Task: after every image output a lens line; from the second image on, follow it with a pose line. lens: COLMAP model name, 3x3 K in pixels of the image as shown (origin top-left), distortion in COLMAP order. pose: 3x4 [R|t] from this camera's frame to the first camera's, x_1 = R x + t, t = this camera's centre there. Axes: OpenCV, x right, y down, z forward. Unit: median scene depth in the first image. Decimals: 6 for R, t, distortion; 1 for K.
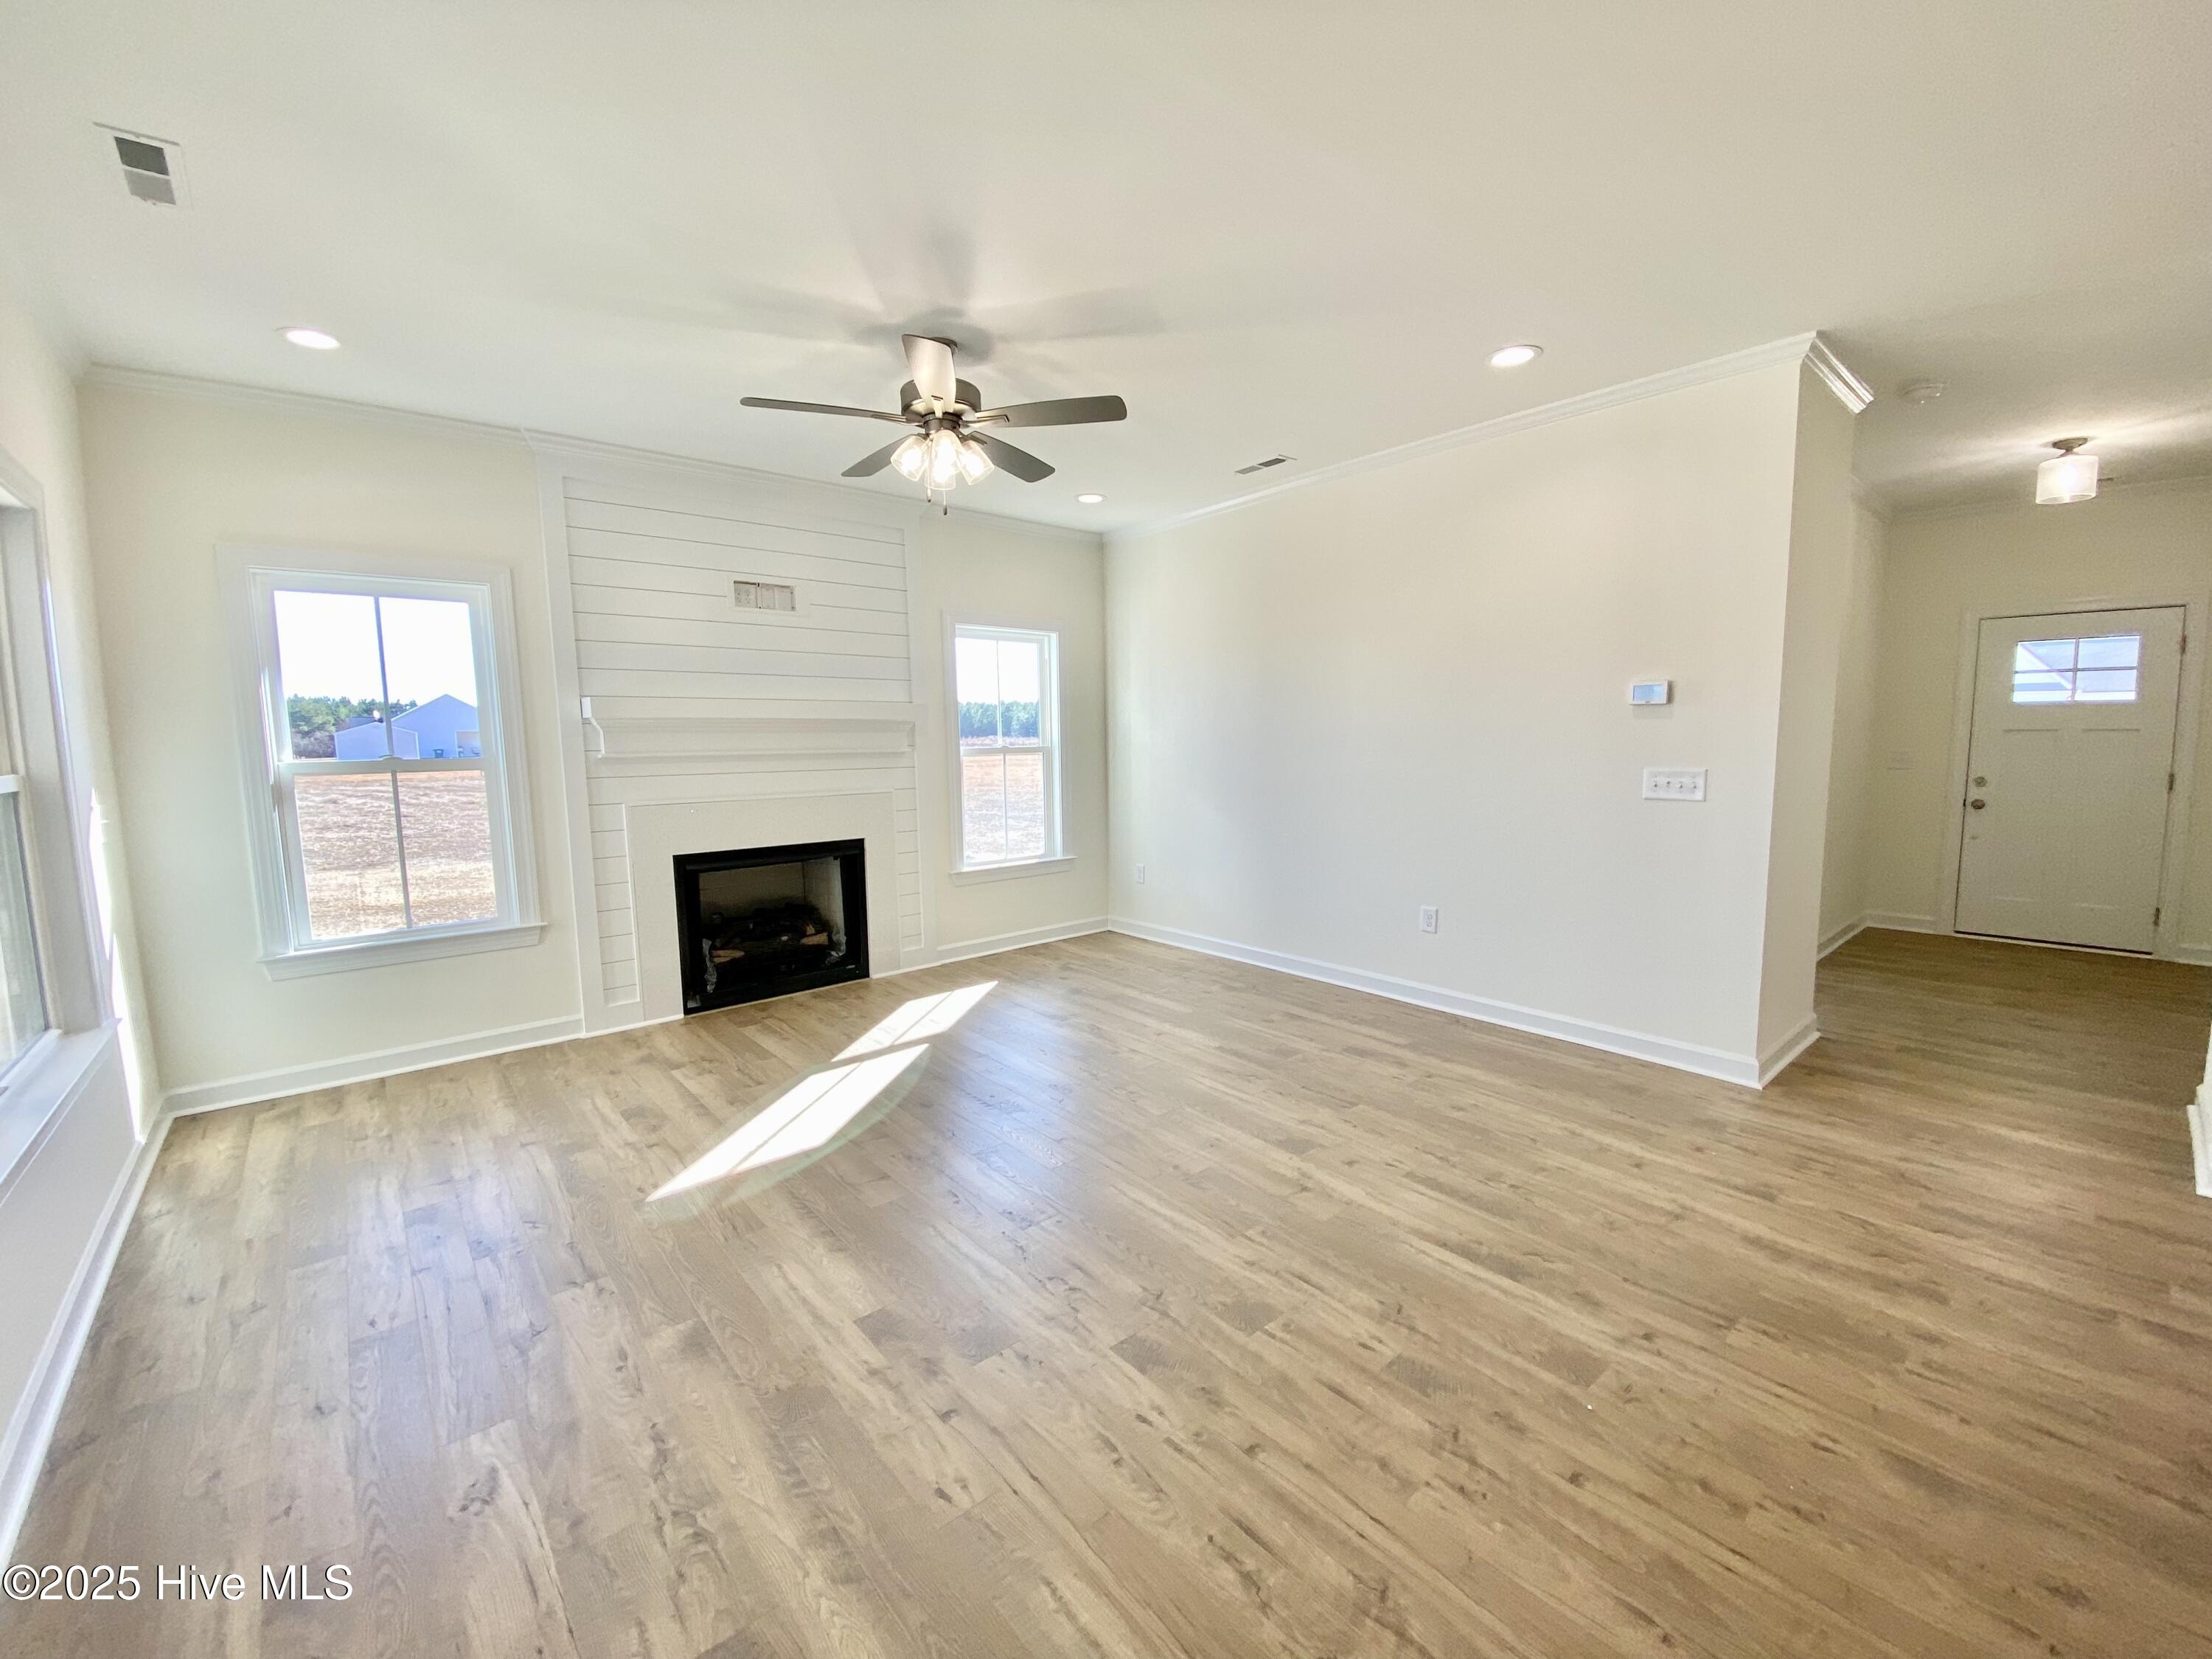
lens RADIAL K [[886.1, 0, 1095.2], [0, 886.1, 827.0], [0, 0, 1]] dist [0.014562, -0.011407]
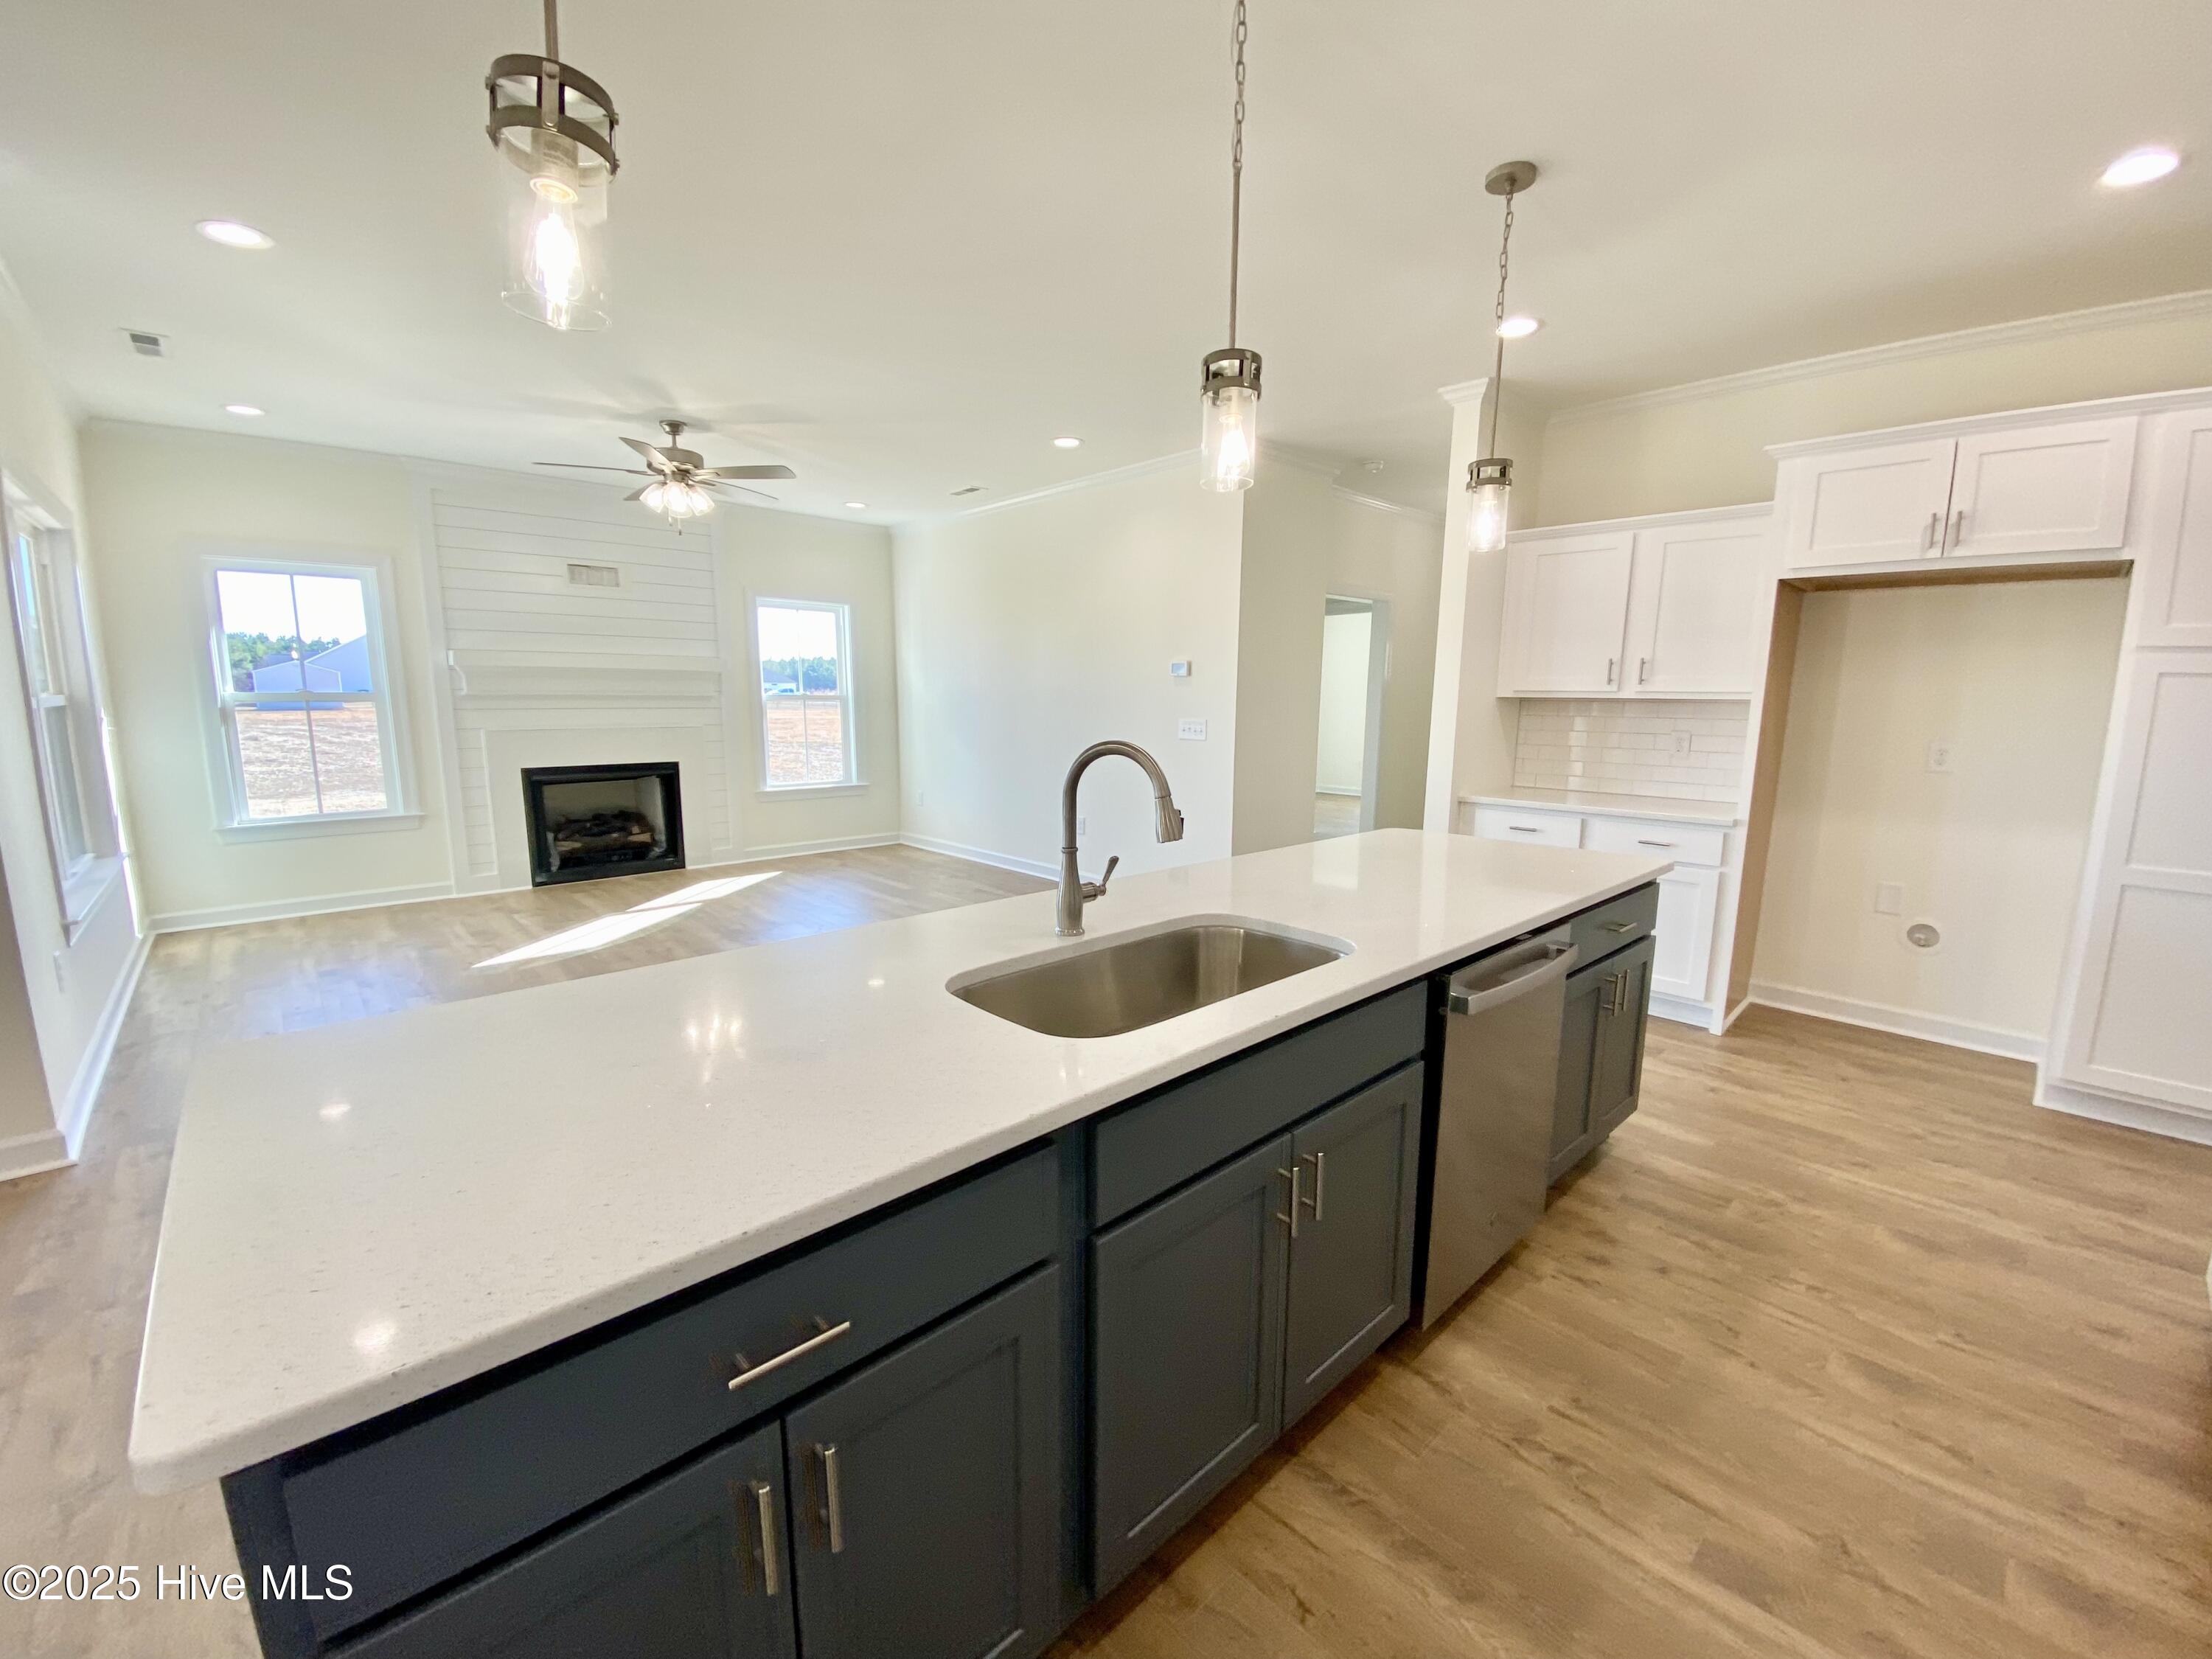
lens RADIAL K [[886.1, 0, 1080.7], [0, 886.1, 829.4], [0, 0, 1]] dist [0.014562, -0.011407]
pose [[0.998963, 0.018786, 0.041483, 0.408248], [-0.020909, 0.998461, 0.051361, 0.046420], [-0.040454, -0.052175, 0.997818, -0.499779]]
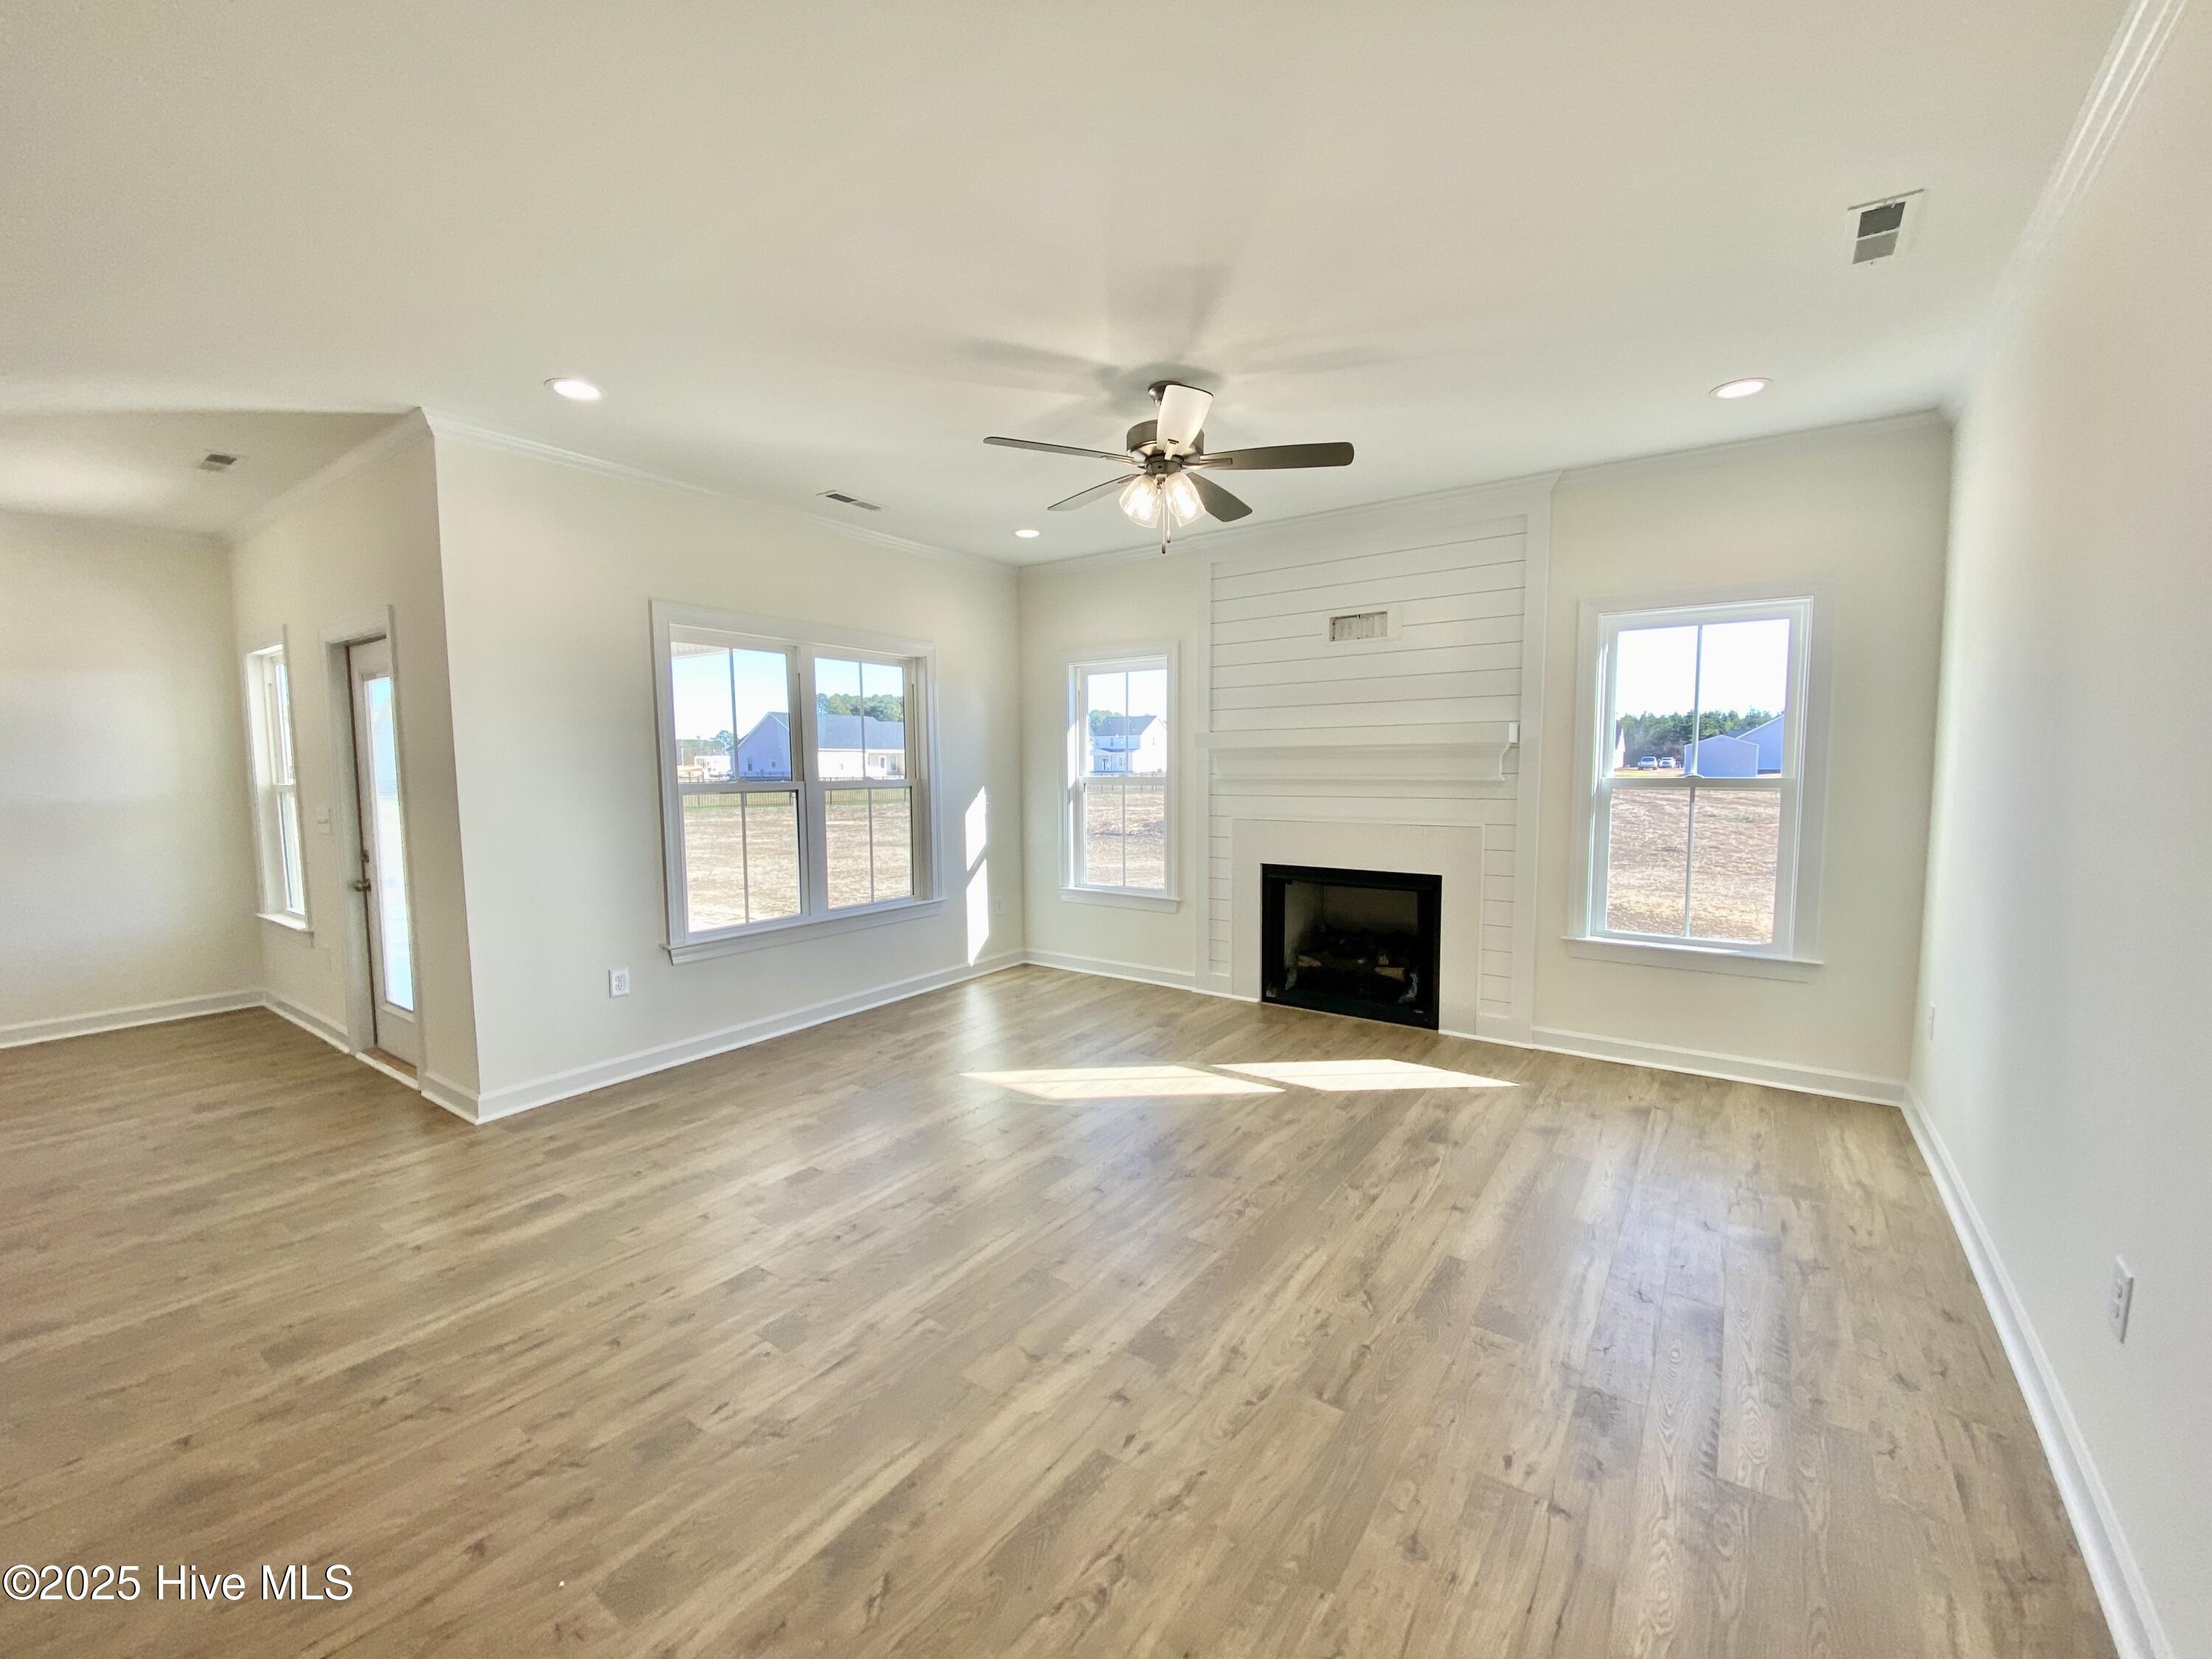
lens RADIAL K [[886.1, 0, 1115.2], [0, 886.1, 830.6], [0, 0, 1]] dist [0.014562, -0.011407]
pose [[0.269685, 0.091478, -0.958594, 0.738803], [-0.096648, 0.993022, 0.067573, -0.089537], [0.958086, 0.074423, 0.276644, 0.620571]]
